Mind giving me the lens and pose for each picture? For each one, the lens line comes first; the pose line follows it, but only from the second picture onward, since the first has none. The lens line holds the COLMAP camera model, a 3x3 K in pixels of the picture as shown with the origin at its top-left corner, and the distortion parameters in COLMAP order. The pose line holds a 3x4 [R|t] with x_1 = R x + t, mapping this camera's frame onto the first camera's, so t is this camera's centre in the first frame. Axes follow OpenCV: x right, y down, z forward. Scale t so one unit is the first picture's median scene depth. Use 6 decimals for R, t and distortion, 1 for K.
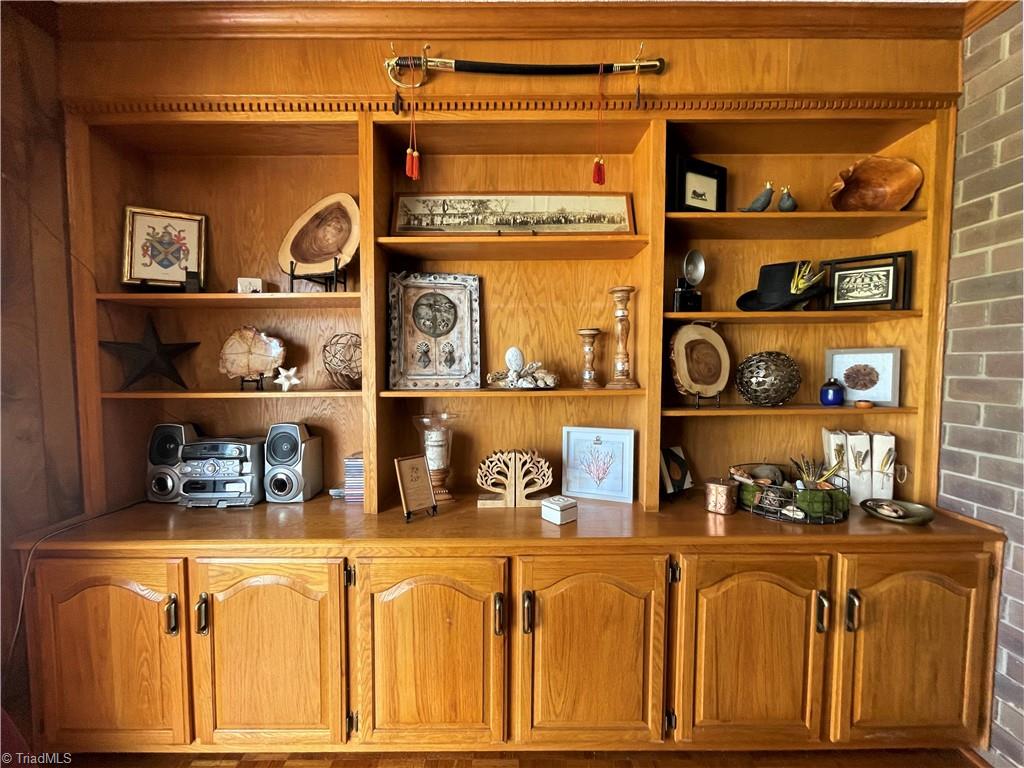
lens RADIAL K [[416.5, 0, 513.4], [0, 416.5, 390.4], [0, 0, 1]] dist [-0.000541, -0.000023]
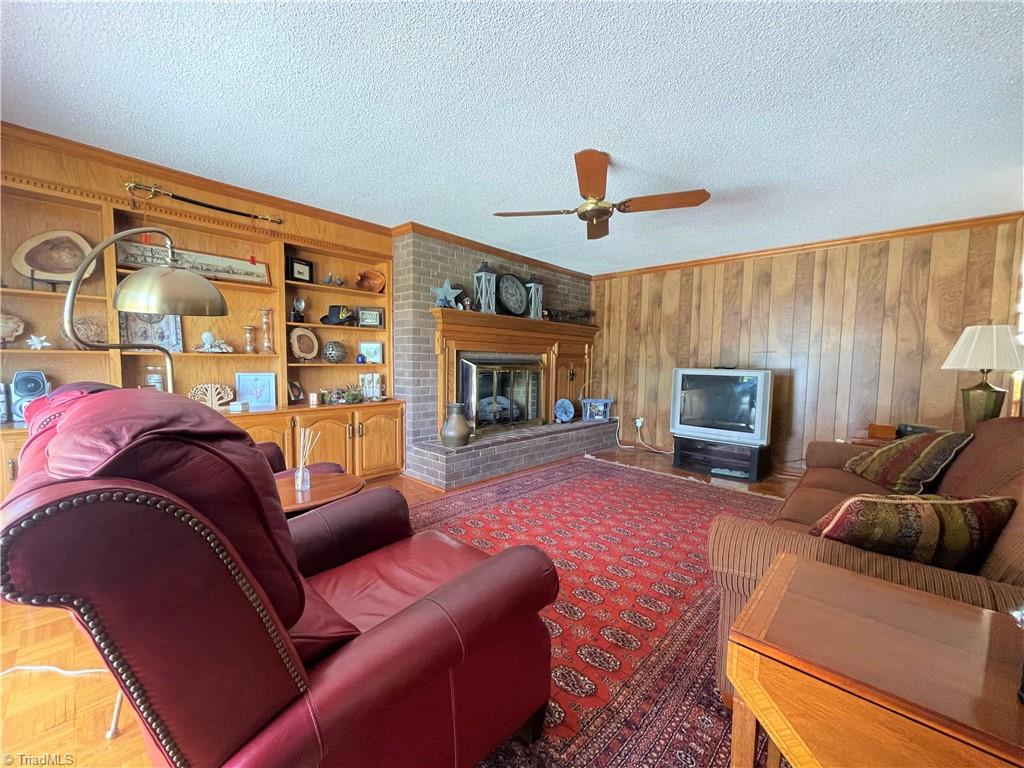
lens RADIAL K [[416.5, 0, 525.8], [0, 416.5, 395.5], [0, 0, 1]] dist [-0.000541, -0.000023]
pose [[0.670565, -0.044933, 0.740489, -0.472735], [0.026337, 0.998977, 0.036769, 0.169945], [-0.741383, -0.005154, 0.671062, -1.518184]]
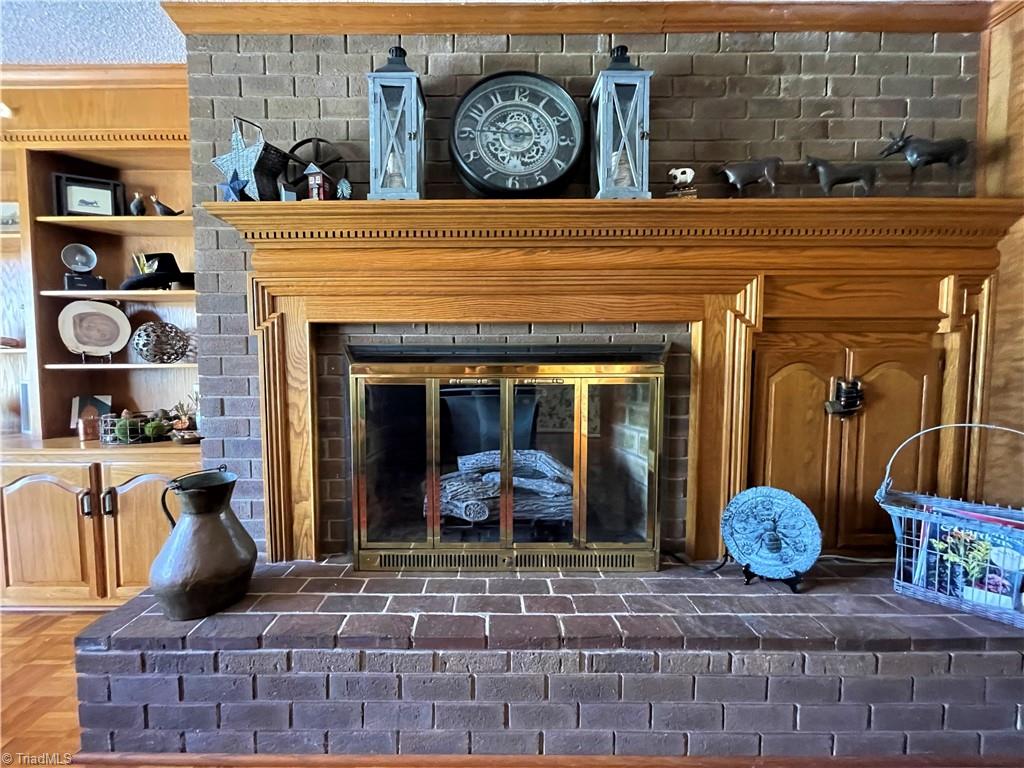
lens RADIAL K [[416.5, 0, 488.2], [0, 416.5, 386.3], [0, 0, 1]] dist [-0.000541, -0.000023]
pose [[1.000000, 0.000877, -0.000028, 1.704230], [-0.000877, 0.999959, 0.009055, 0.100715], [0.000036, -0.009055, 0.999959, -0.329310]]
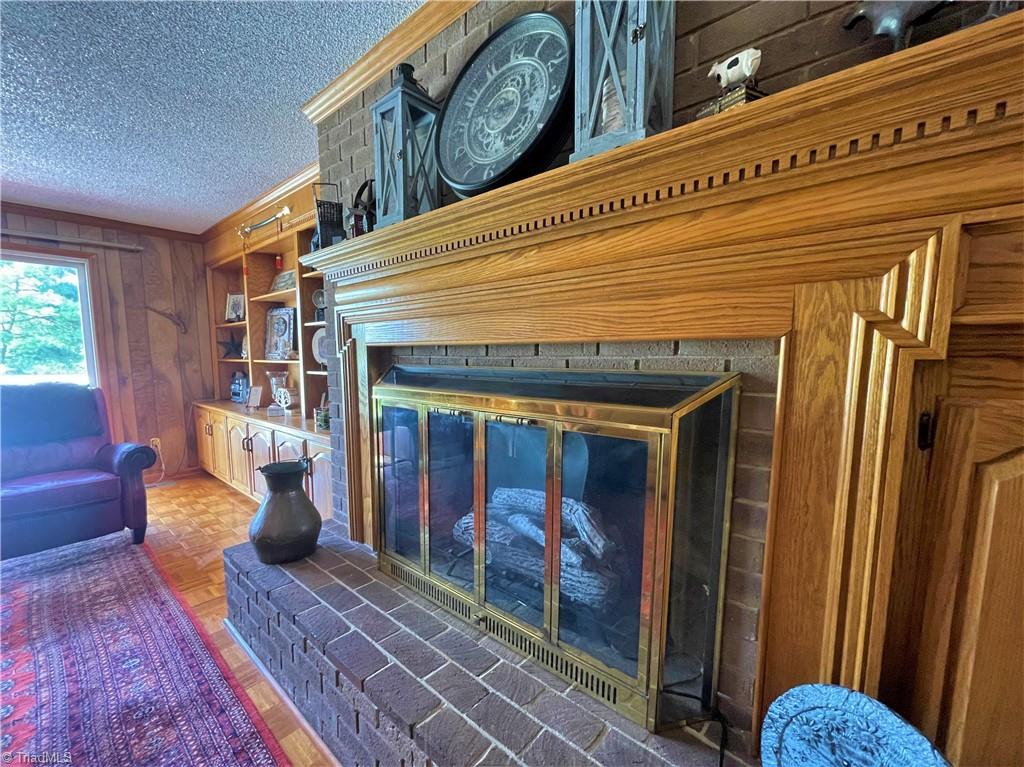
lens RADIAL K [[416.5, 0, 483.6], [0, 416.5, 402.5], [0, 0, 1]] dist [-0.000541, -0.000023]
pose [[0.745240, 0.080511, -0.661918, 2.304306], [-0.038397, 0.996218, 0.077942, 0.007009], [0.665690, -0.032670, 0.745513, 0.032643]]
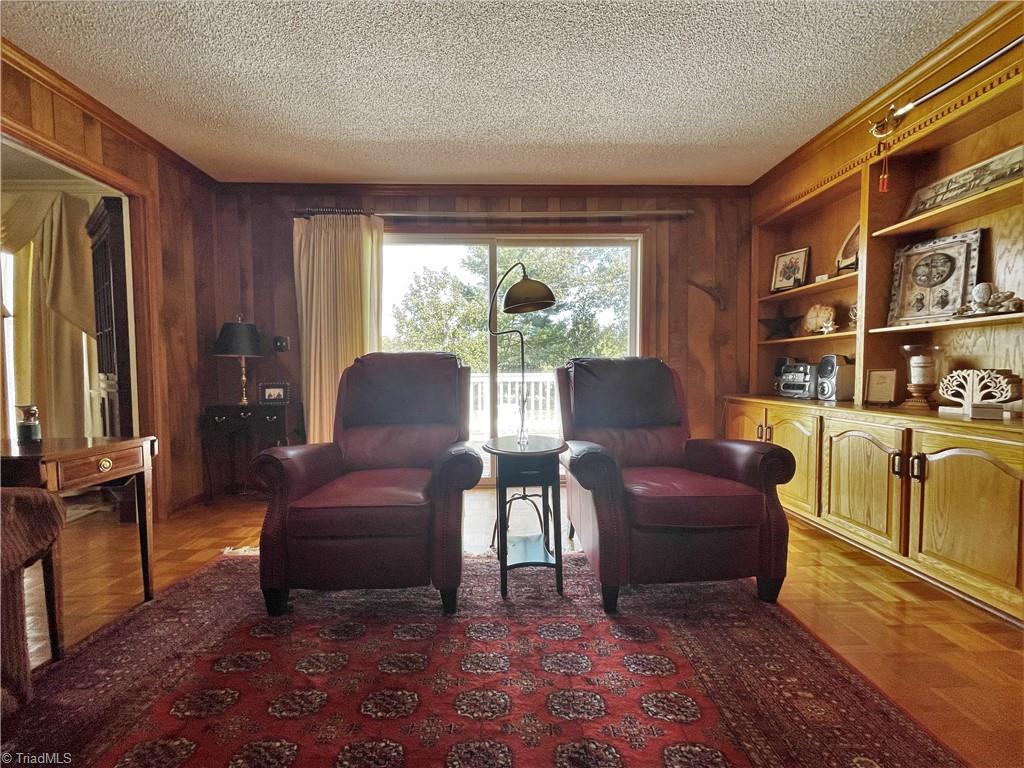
lens RADIAL K [[416.5, 0, 508.4], [0, 416.5, 384.4], [0, 0, 1]] dist [-0.000541, -0.000023]
pose [[0.033470, 0.033969, -0.998862, 1.164861], [-0.046247, 0.998404, 0.032404, 0.212113], [0.998369, 0.045109, 0.034988, -0.405074]]
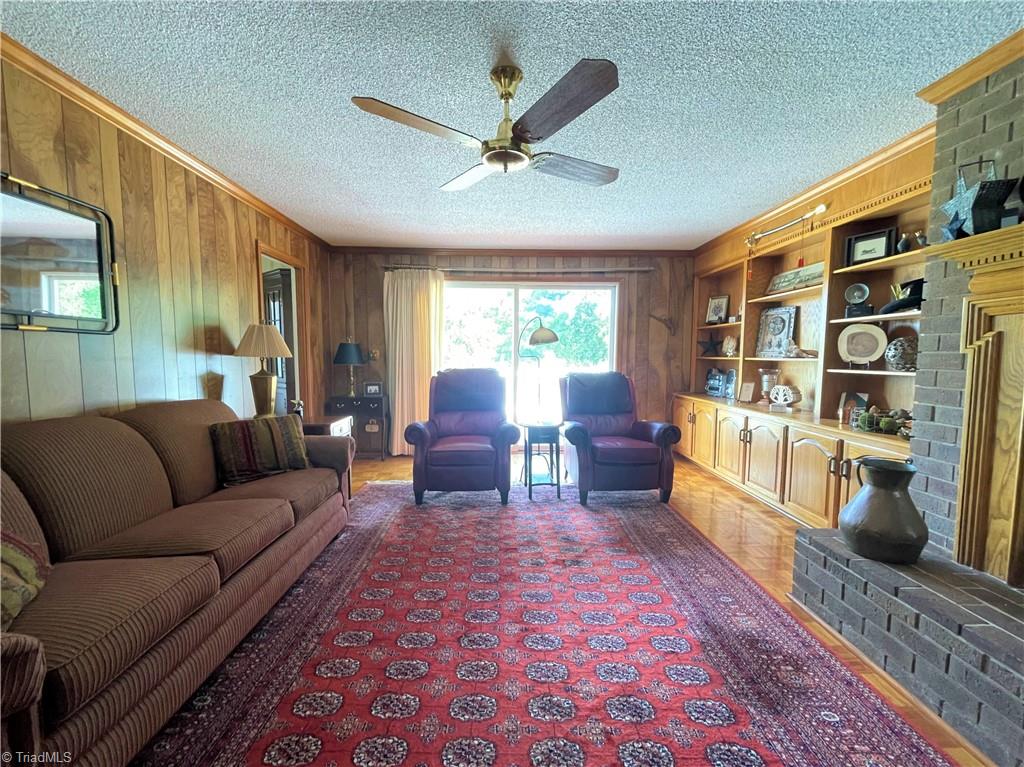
lens RADIAL K [[416.5, 0, 504.7], [0, 416.5, 386.2], [0, 0, 1]] dist [-0.000541, -0.000023]
pose [[0.013354, 0.079561, -0.996741, 2.238618], [-0.052480, 0.995511, 0.078760, 0.050835], [0.998533, 0.051257, 0.017470, -0.561378]]
